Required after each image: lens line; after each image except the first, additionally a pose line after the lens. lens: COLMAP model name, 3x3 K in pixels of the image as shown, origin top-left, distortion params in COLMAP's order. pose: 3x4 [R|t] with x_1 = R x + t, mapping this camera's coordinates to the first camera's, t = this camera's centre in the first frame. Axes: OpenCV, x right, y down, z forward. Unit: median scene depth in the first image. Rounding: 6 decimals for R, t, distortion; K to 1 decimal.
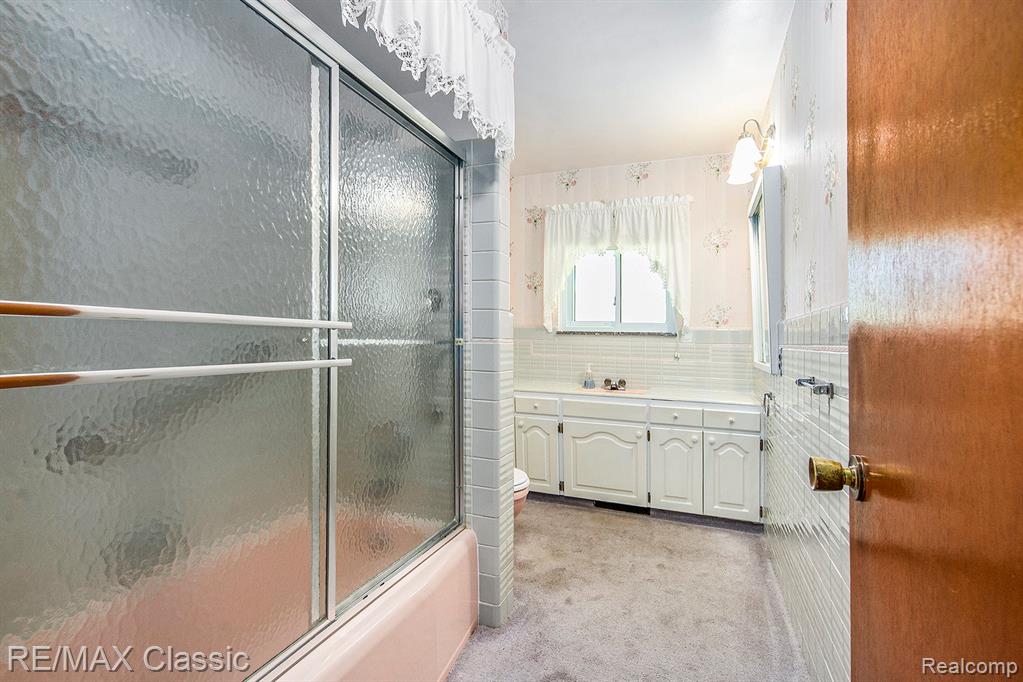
lens RADIAL K [[470.0, 0, 494.0], [0, 470.0, 292.4], [0, 0, 1]] dist [0.002224, 0.001297]
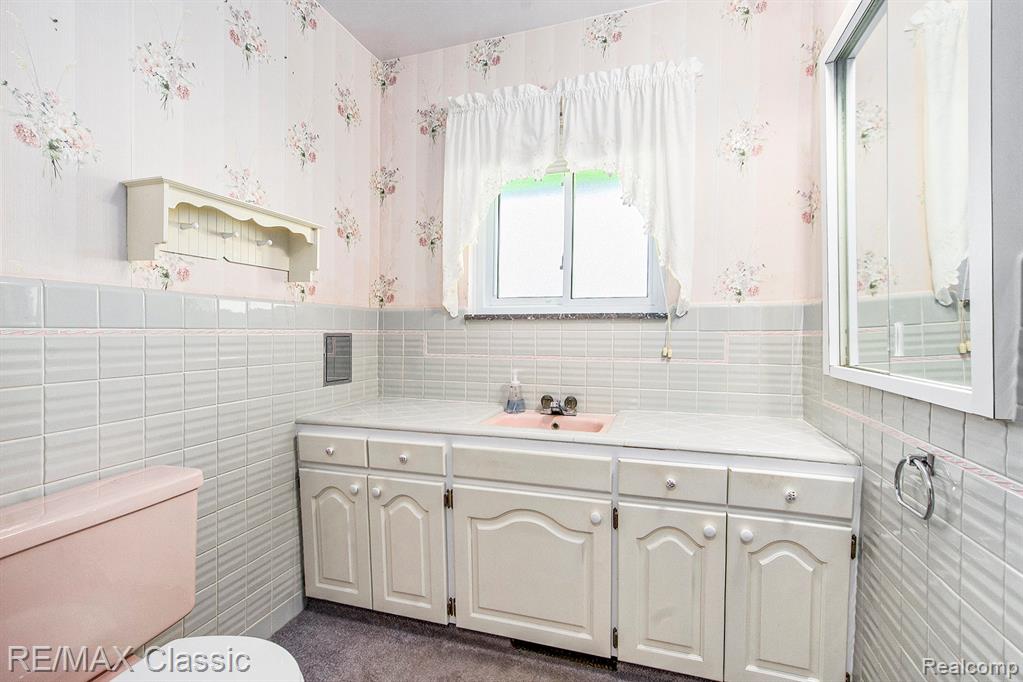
lens RADIAL K [[470.0, 0, 510.0], [0, 470.0, 337.2], [0, 0, 1]] dist [0.002224, 0.001297]
pose [[0.995059, -0.019007, 0.097449, 0.144192], [0.008048, 0.993716, 0.111638, 0.049405], [-0.098958, -0.110302, 0.988959, 0.450986]]
